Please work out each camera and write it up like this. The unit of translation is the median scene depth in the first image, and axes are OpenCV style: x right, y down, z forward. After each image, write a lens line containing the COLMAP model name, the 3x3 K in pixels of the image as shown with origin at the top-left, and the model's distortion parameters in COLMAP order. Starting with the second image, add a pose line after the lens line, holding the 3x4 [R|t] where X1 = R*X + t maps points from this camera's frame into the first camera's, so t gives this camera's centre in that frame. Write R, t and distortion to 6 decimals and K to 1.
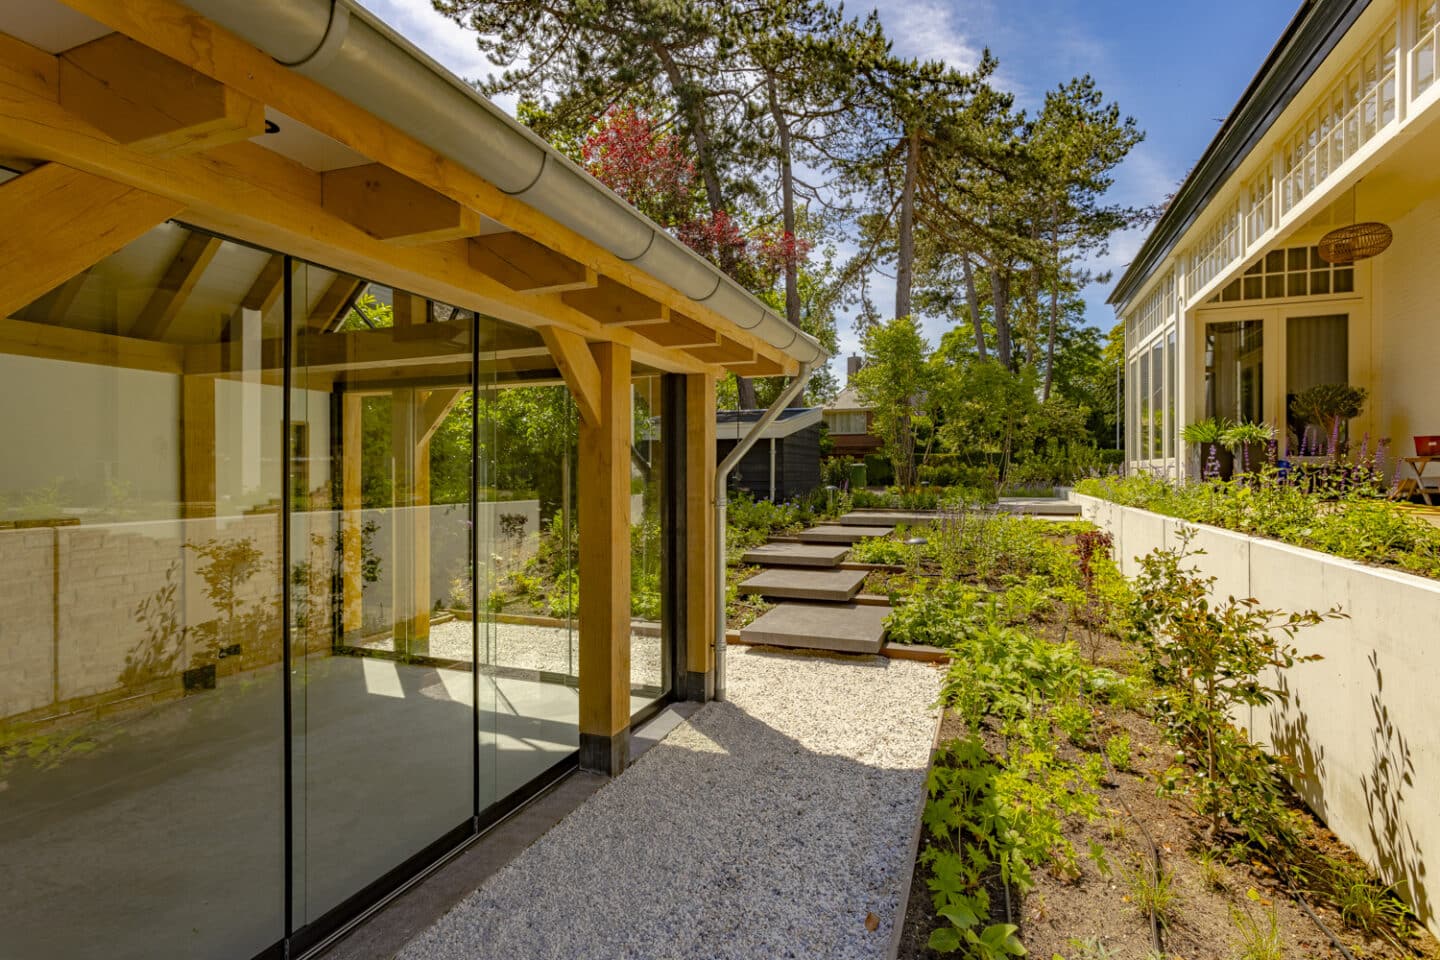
lens RADIAL K [[690.8, 0, 732.9], [0, 690.8, 479.6], [0, 0, 1]] dist [-0.002231, -0.000730]
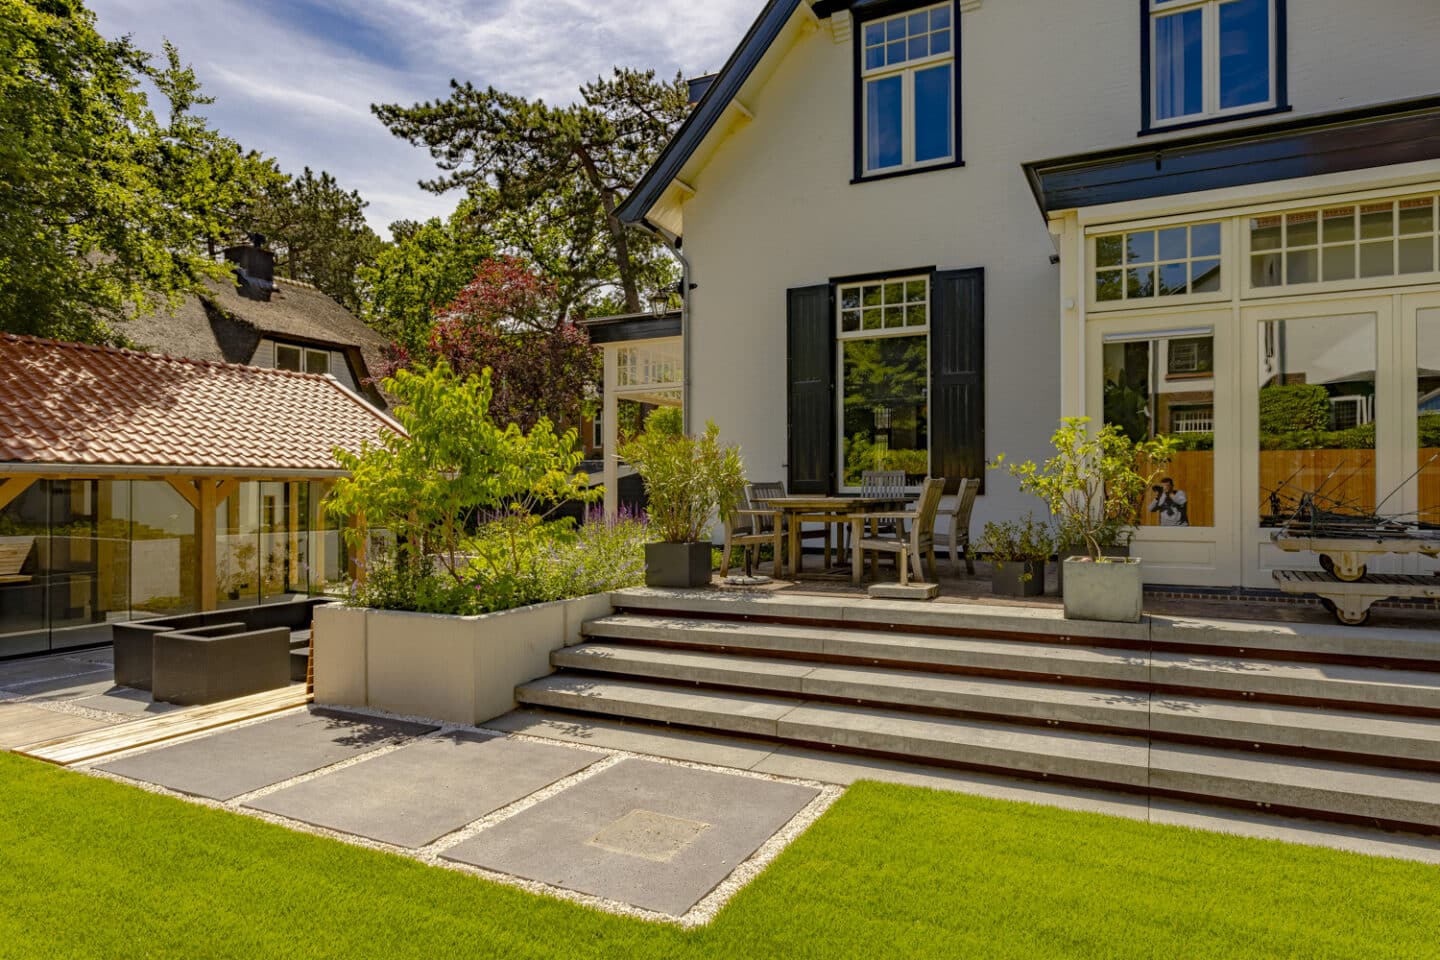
lens RADIAL K [[862.0, 0, 734.5], [0, 862.0, 487.5], [0, 0, 1]] dist [0.005038, 0.000191]
pose [[0.995040, 0.000042, -0.099472, 0.316516], [-0.001586, 0.999879, -0.015446, -0.016458], [0.099459, 0.015528, 0.994920, -0.455409]]
